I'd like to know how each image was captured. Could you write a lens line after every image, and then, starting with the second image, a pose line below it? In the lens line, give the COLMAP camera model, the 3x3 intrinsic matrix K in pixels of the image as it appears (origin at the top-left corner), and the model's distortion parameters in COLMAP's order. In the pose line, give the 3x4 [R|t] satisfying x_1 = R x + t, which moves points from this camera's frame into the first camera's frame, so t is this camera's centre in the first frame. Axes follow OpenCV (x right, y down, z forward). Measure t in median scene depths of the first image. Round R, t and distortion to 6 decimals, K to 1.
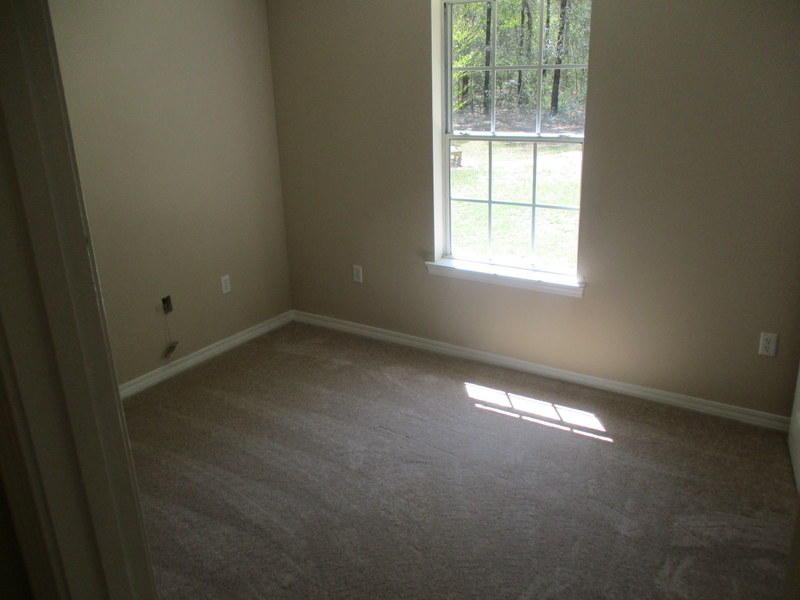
lens RADIAL K [[686.3, 0, 400.0], [0, 686.3, 300.0], [0, 0, 1]] dist [0.072043, 0.000206]
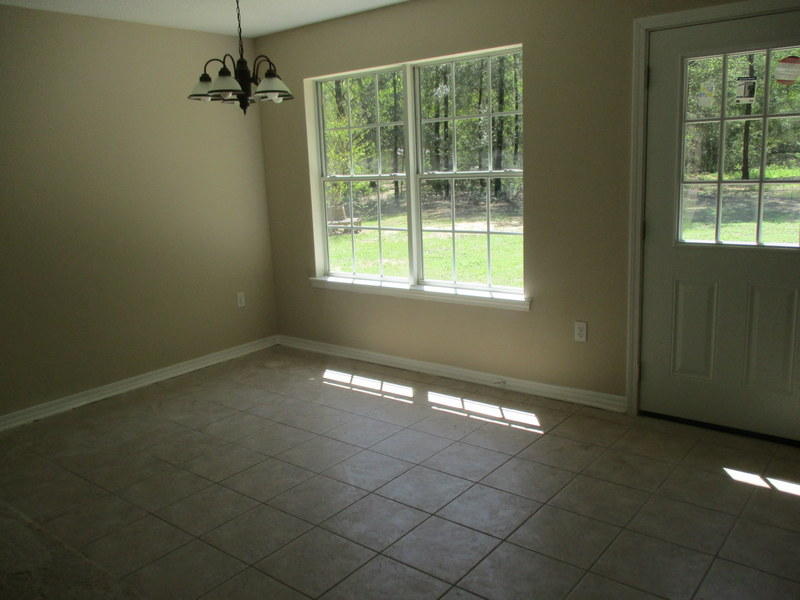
lens RADIAL K [[664.6, 0, 400.0], [0, 664.6, 300.0], [0, 0, 1]] dist [-0.062723, -0.001797]
pose [[0.993544, -0.044171, -0.104491, 0.187805], [0.038723, 0.997811, -0.053604, 0.032213], [0.106630, 0.049212, 0.993080, -0.115732]]
